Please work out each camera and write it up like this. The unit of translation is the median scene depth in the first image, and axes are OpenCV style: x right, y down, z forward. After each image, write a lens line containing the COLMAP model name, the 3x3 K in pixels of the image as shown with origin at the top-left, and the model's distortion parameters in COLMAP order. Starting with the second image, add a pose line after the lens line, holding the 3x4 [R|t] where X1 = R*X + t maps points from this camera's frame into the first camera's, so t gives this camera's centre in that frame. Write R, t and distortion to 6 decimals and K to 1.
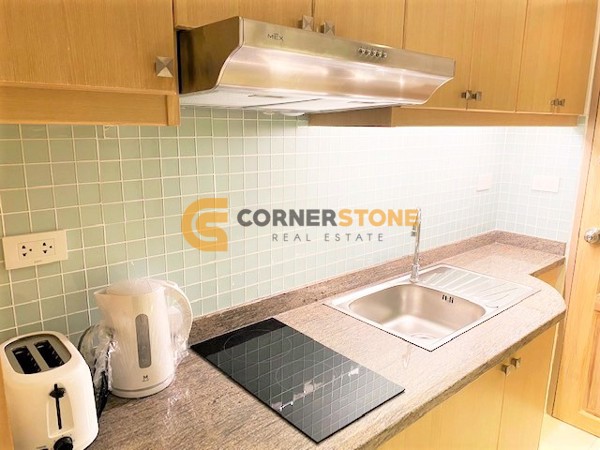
lens RADIAL K [[462.3, 0, 300.5], [0, 462.3, 218.8], [0, 0, 1]] dist [0.047444, -0.059802]
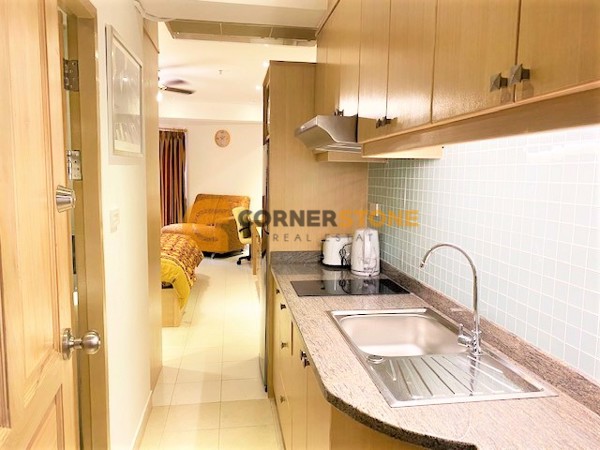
lens RADIAL K [[462.3, 0, 300.5], [0, 462.3, 218.8], [0, 0, 1]] dist [0.047444, -0.059802]
pose [[-0.539692, 0.065997, -0.839272, 0.963677], [-0.189342, 0.961866, 0.197393, -0.163981], [0.820294, 0.265441, -0.506615, 1.023935]]
